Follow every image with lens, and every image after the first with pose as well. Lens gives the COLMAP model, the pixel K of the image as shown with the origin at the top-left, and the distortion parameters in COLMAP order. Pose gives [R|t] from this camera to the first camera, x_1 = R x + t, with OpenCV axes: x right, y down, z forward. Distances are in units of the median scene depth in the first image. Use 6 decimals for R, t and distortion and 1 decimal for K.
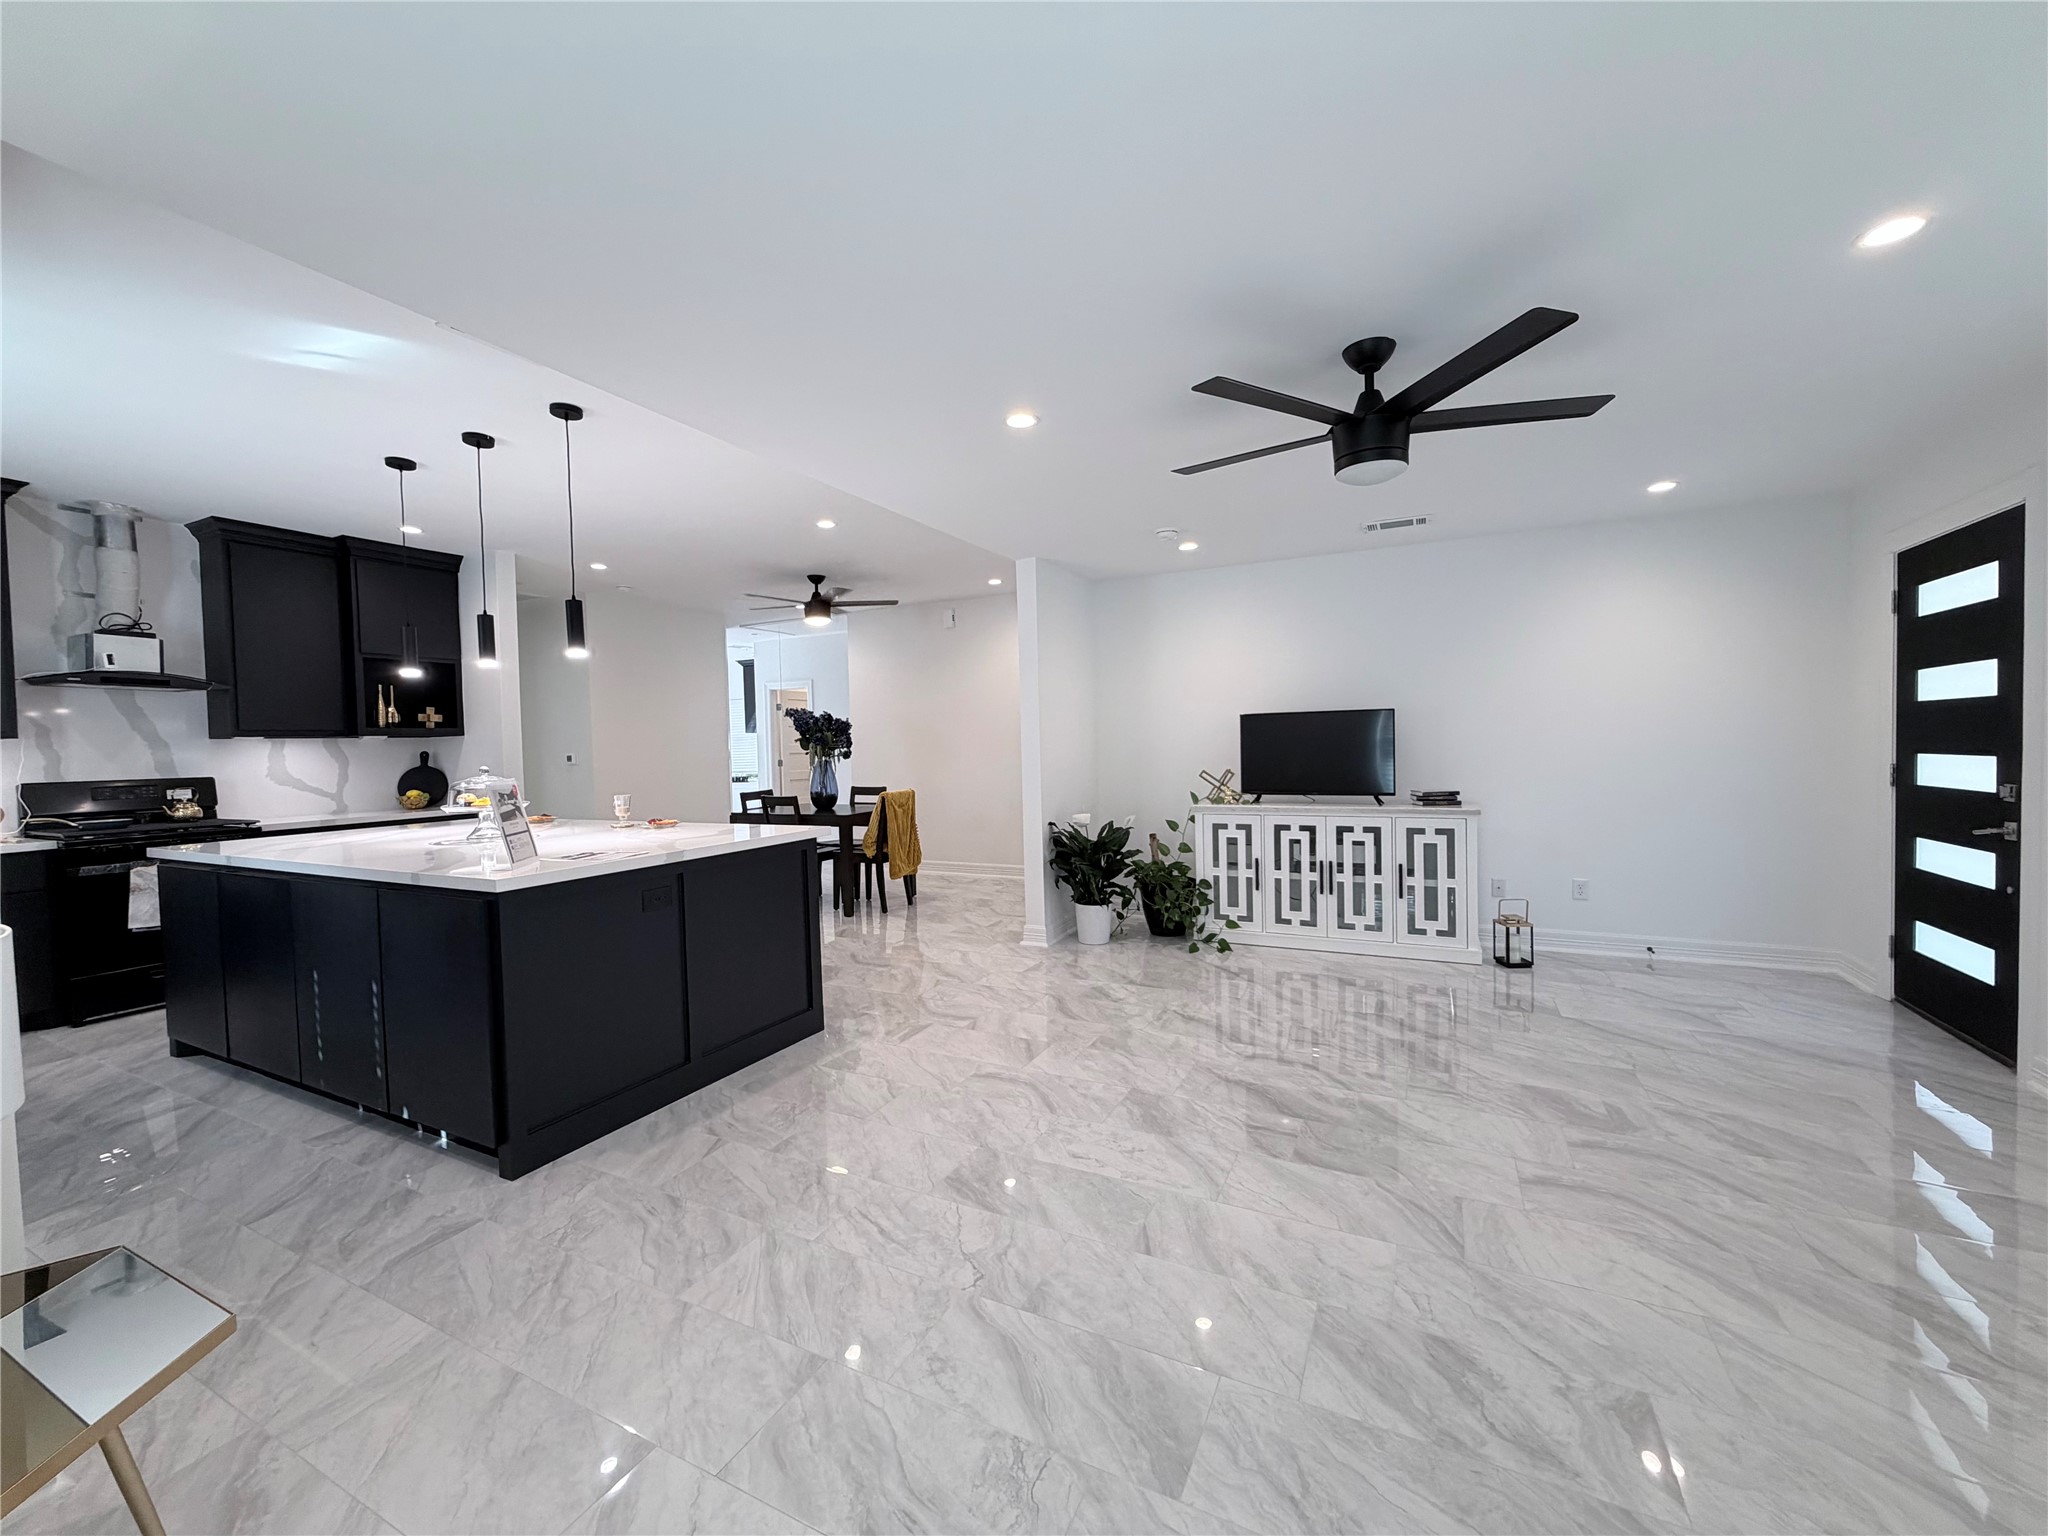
lens RADIAL K [[816.0, 0, 1020.9], [0, 816.0, 762.3], [0, 0, 1]] dist [0.000813, 0.000016]
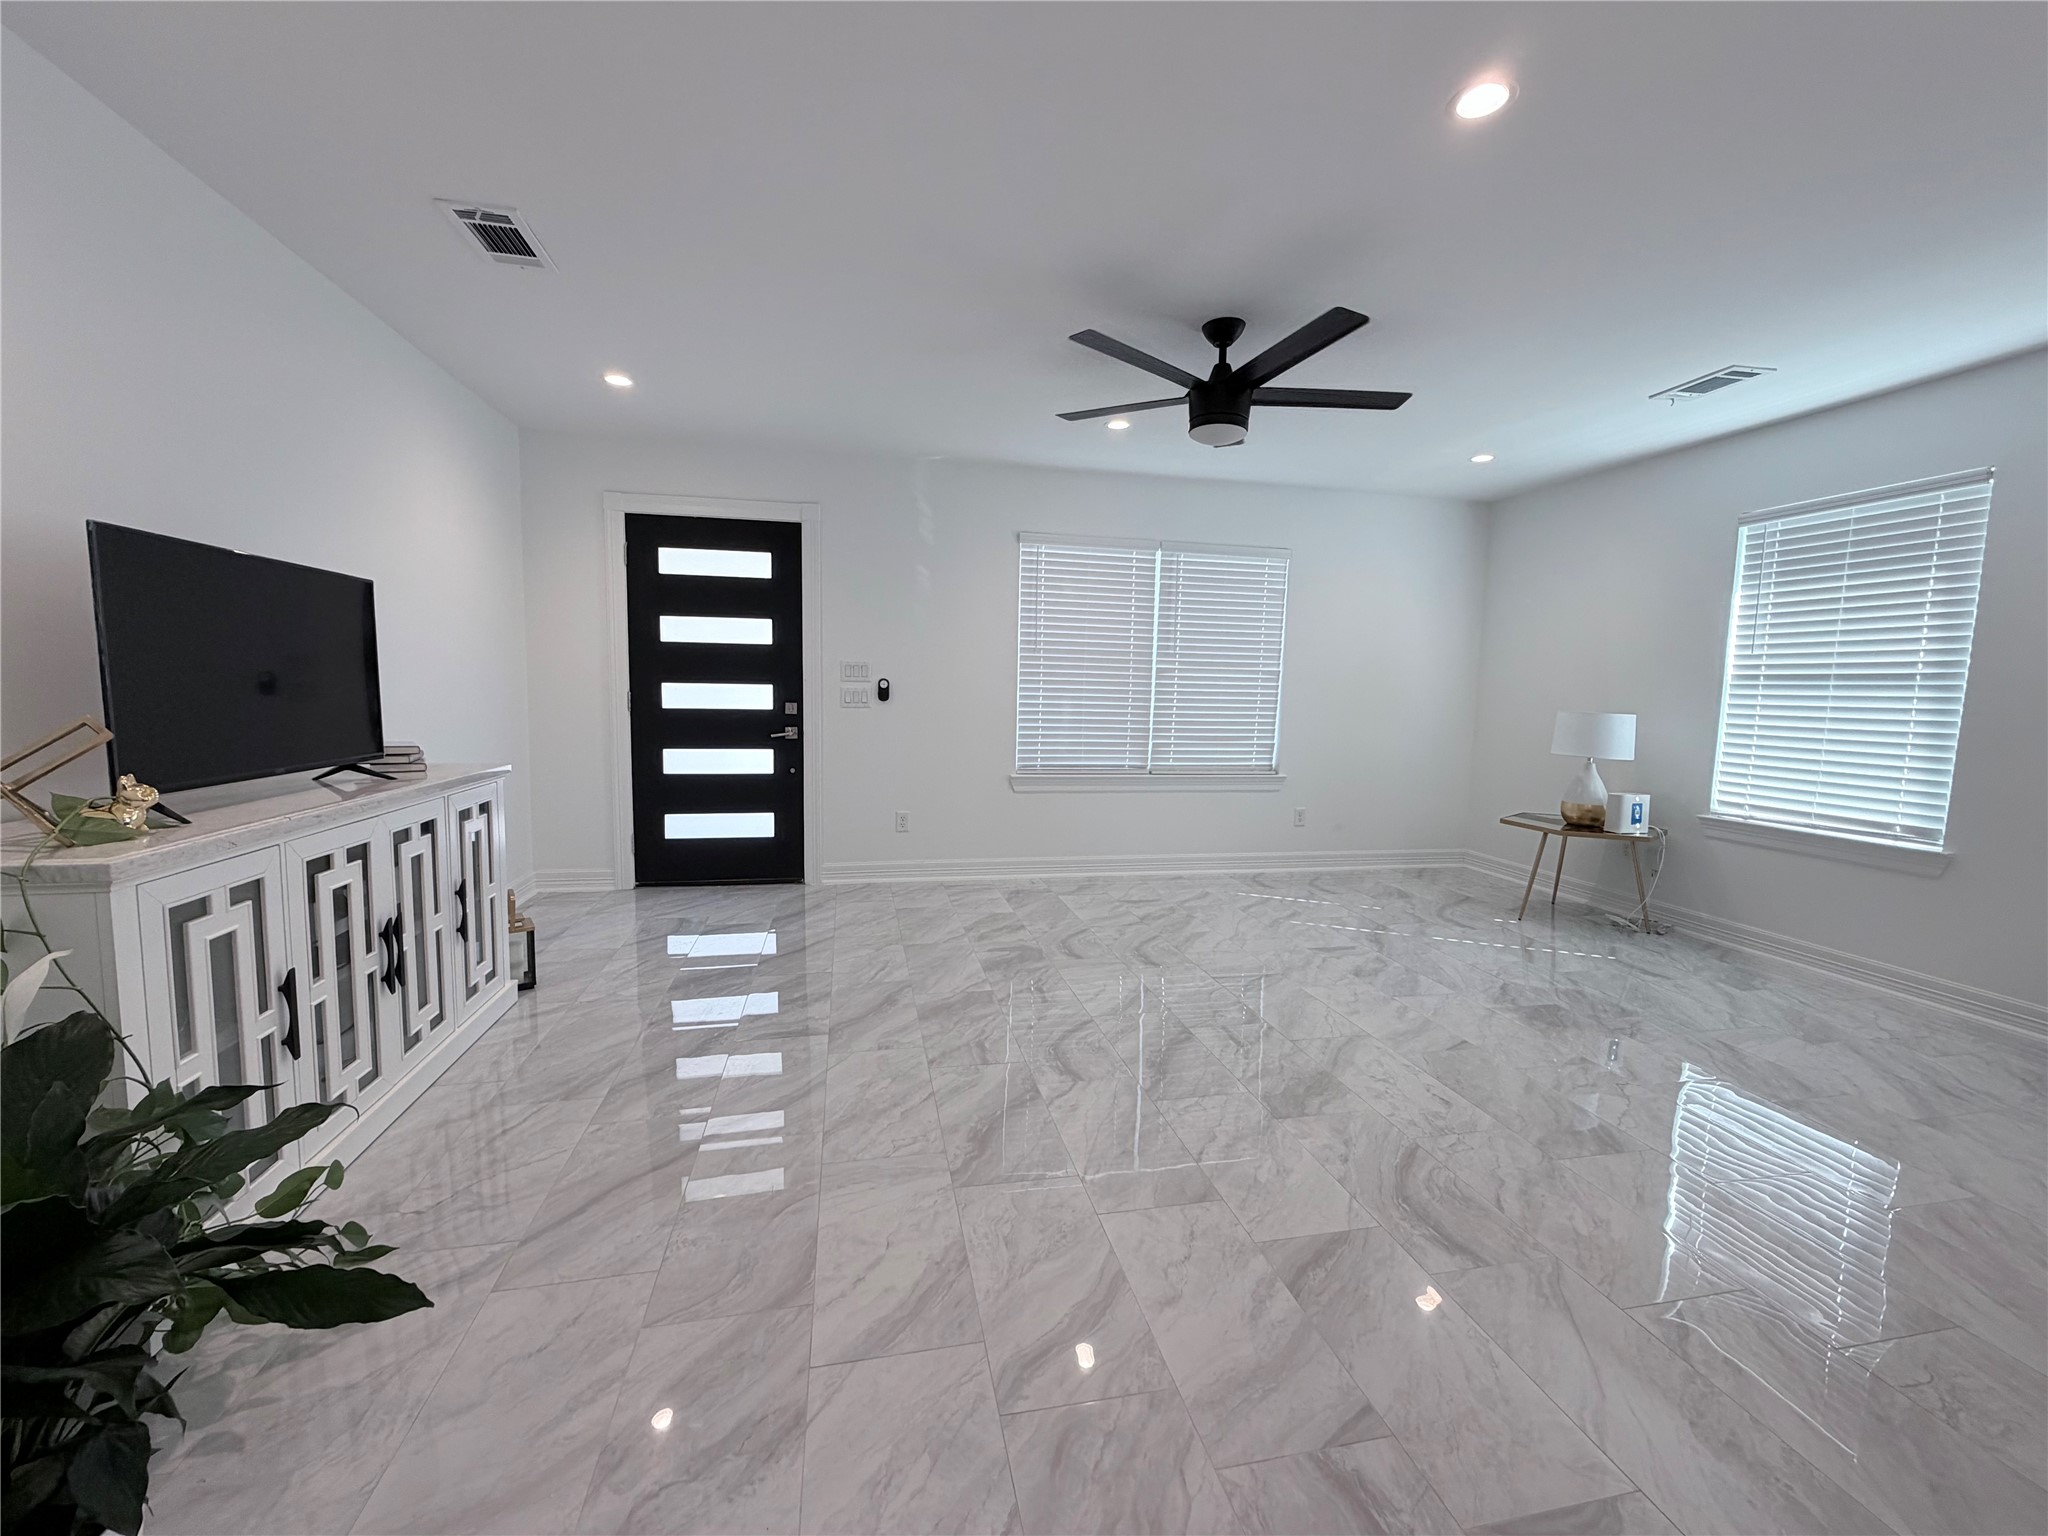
lens RADIAL K [[816.0, 0, 1020.9], [0, 816.0, 762.3], [0, 0, 1]] dist [0.000813, 0.000016]
pose [[-0.623073, -0.061316, 0.779756, -0.174675], [0.013925, 0.995895, 0.089440, 0.004219], [-0.782040, 0.066586, -0.619662, 1.016378]]
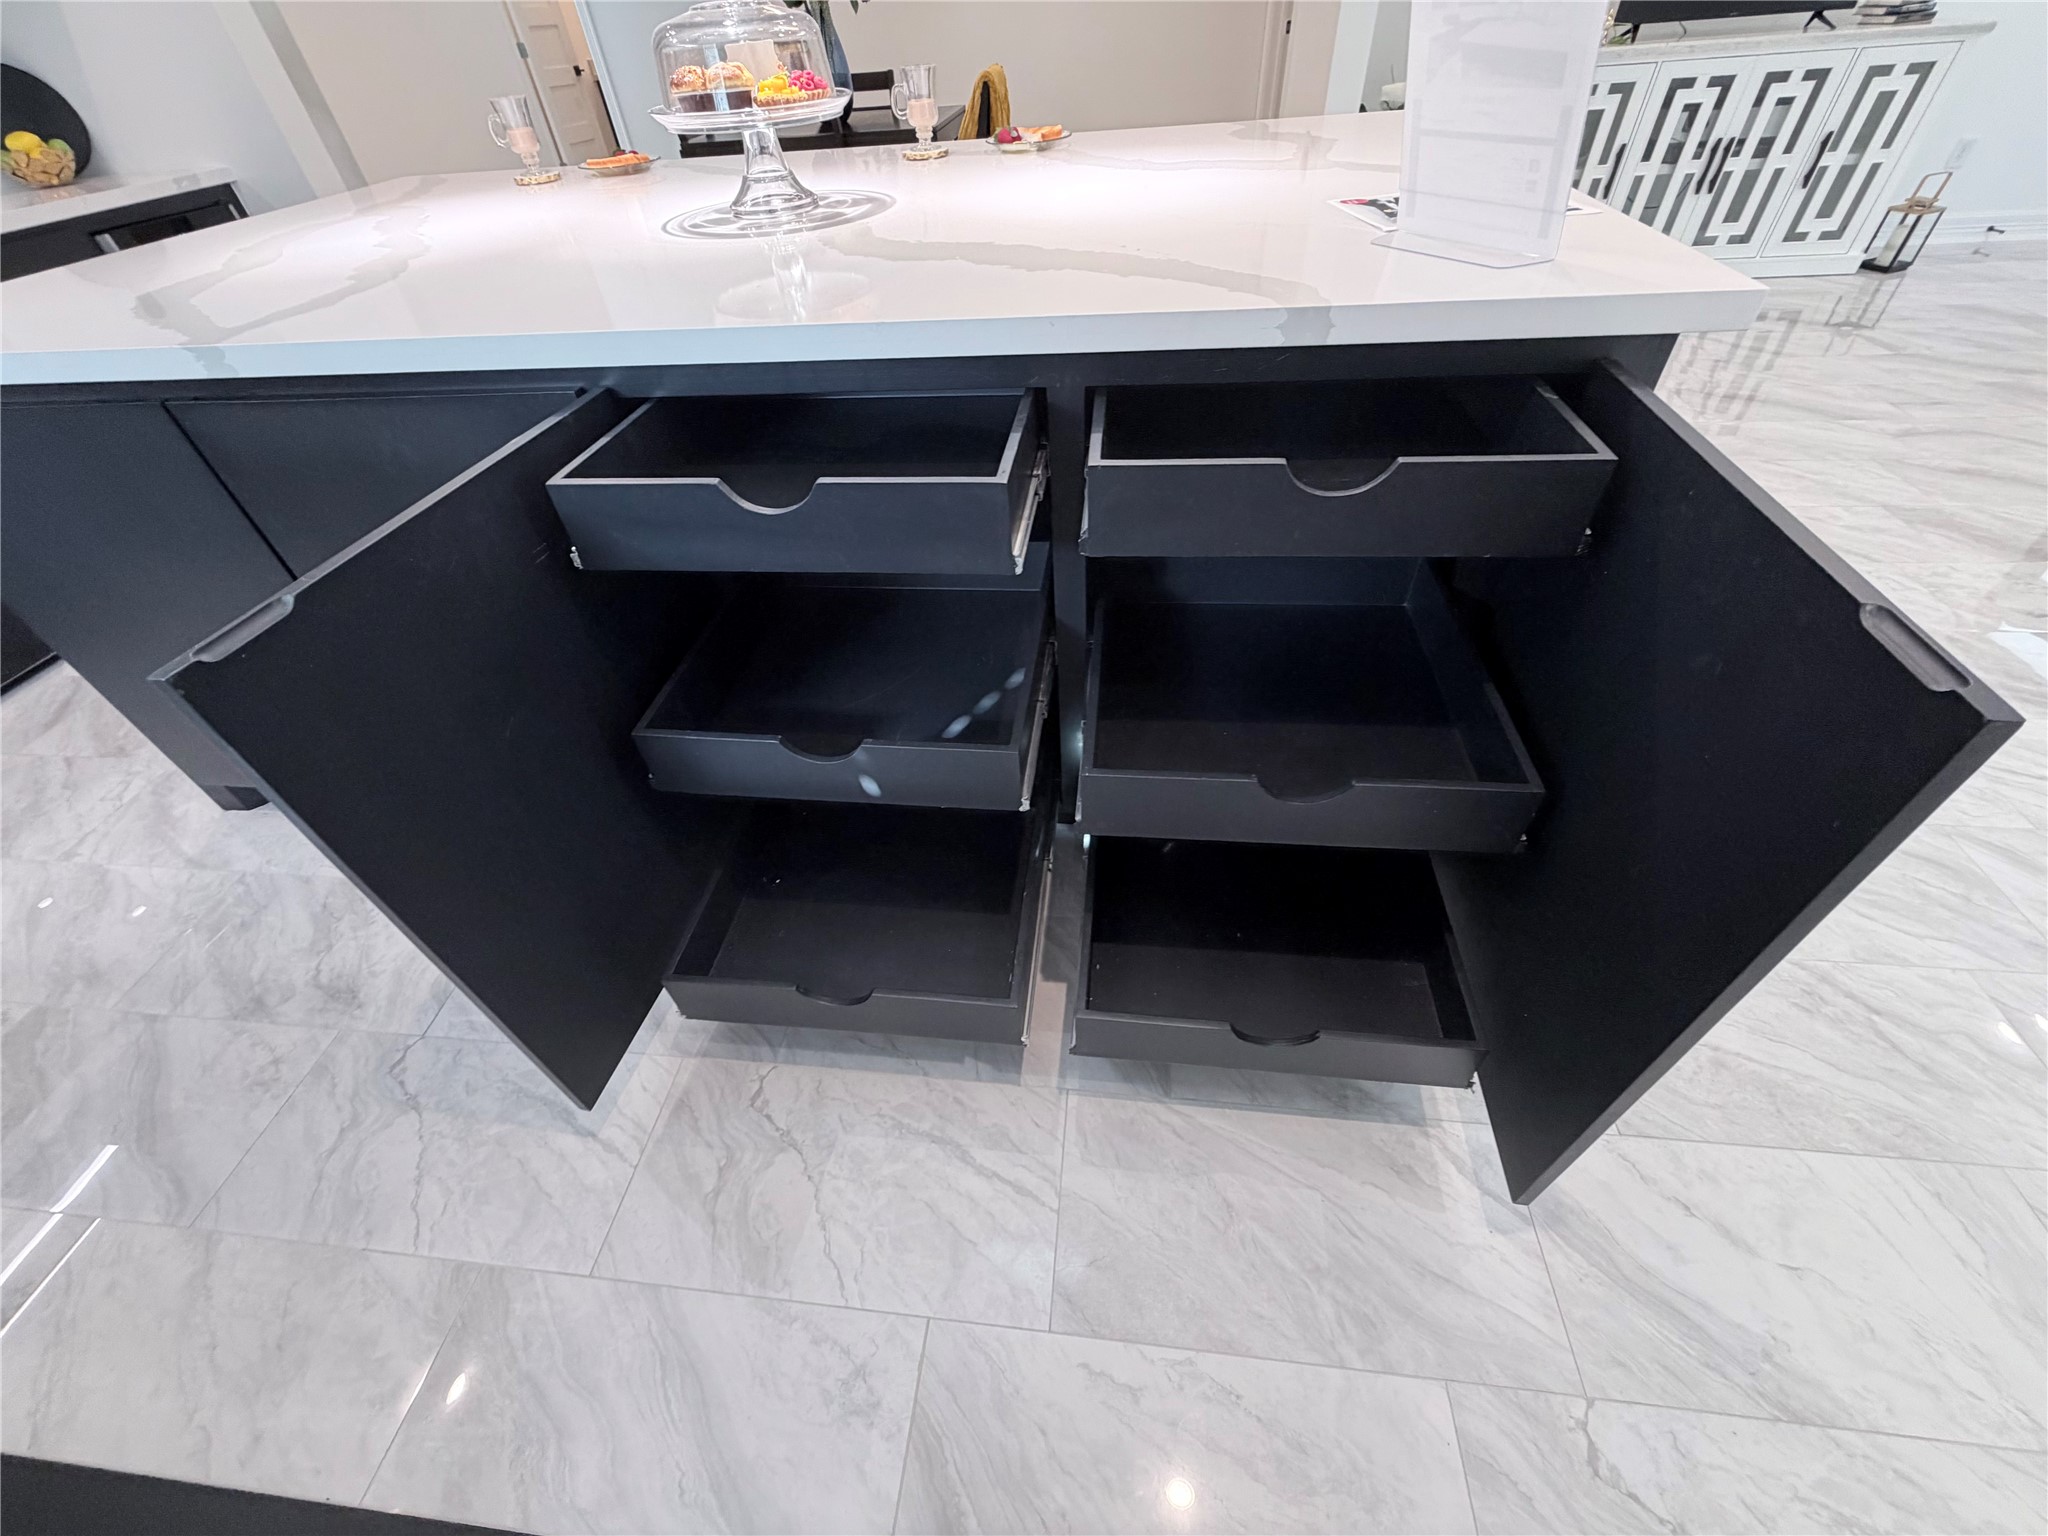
lens RADIAL K [[816.0, 0, 1020.9], [0, 816.0, 762.3], [0, 0, 1]] dist [0.000813, 0.000016]
pose [[0.936800, -0.263699, 0.229930, -0.522482], [0.048182, 0.748175, 0.661750, 0.027165], [-0.346530, -0.608849, 0.713596, 0.374404]]
